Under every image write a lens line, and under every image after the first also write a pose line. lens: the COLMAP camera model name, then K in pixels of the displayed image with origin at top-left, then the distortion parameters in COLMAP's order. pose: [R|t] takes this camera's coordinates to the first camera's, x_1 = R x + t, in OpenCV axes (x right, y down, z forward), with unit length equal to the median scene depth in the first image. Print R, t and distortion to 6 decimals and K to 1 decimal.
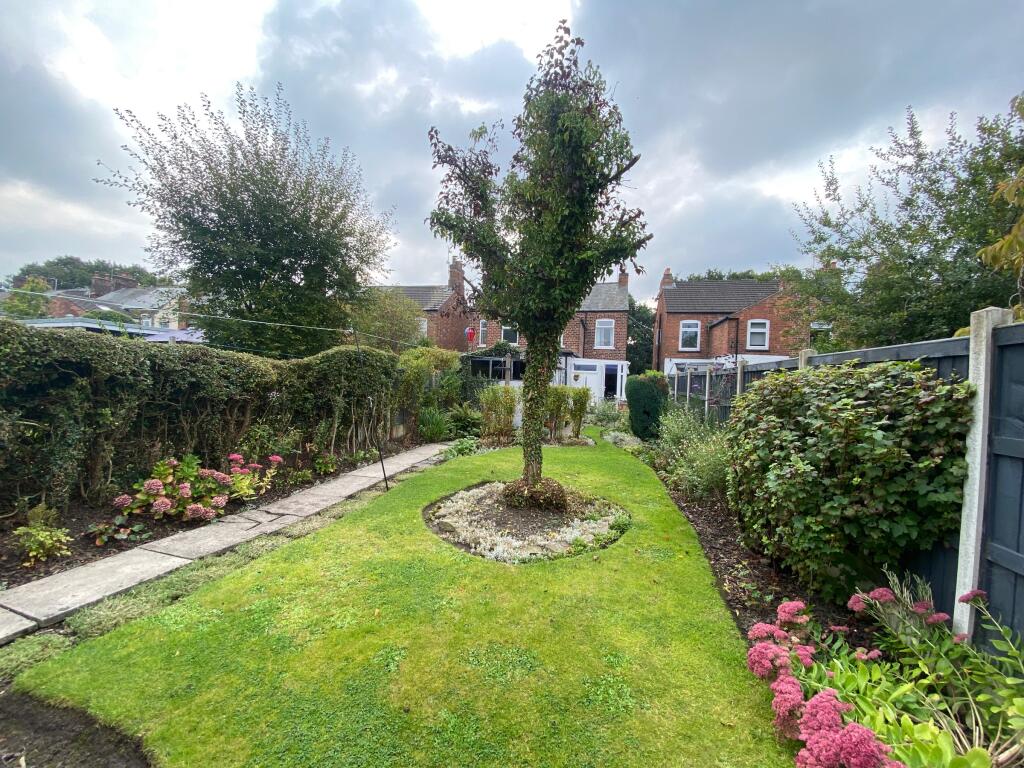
lens RADIAL K [[413.7, 0, 524.1], [0, 413.7, 382.6], [0, 0, 1]] dist [-0.006399, -0.009115]
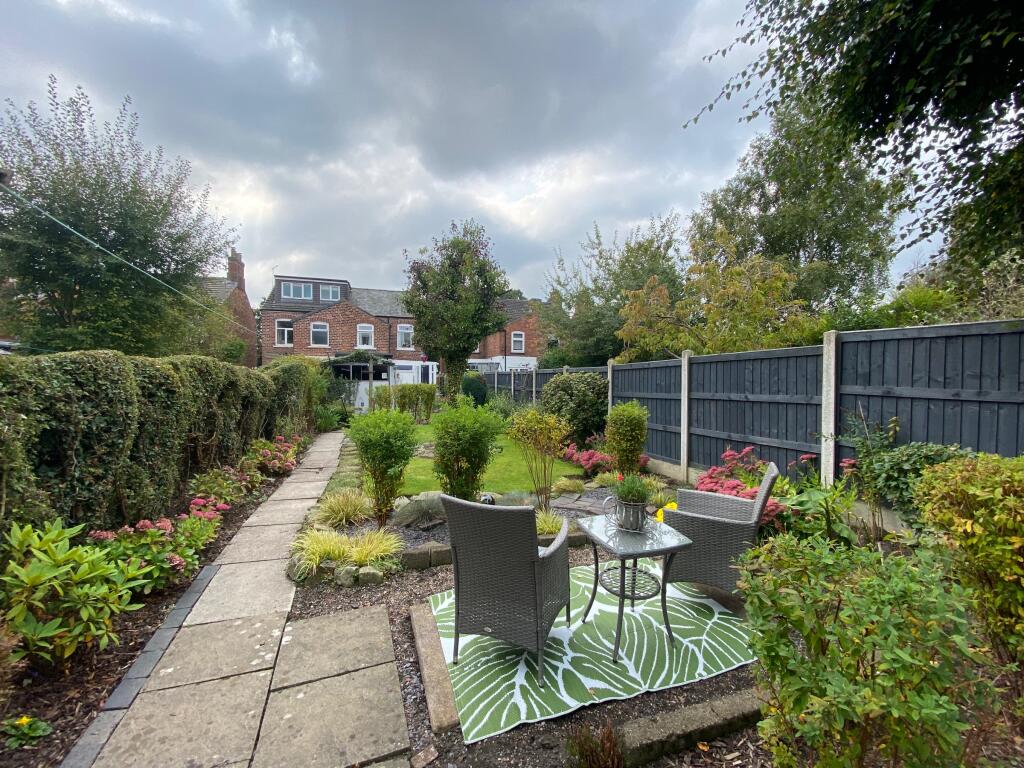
lens RADIAL K [[413.7, 0, 511.4], [0, 413.7, 385.3], [0, 0, 1]] dist [-0.006399, -0.009115]
pose [[0.853570, -0.044442, 0.519079, -0.364789], [0.032547, 0.998958, 0.032008, -0.020036], [-0.519960, -0.010426, 0.854127, -0.395997]]
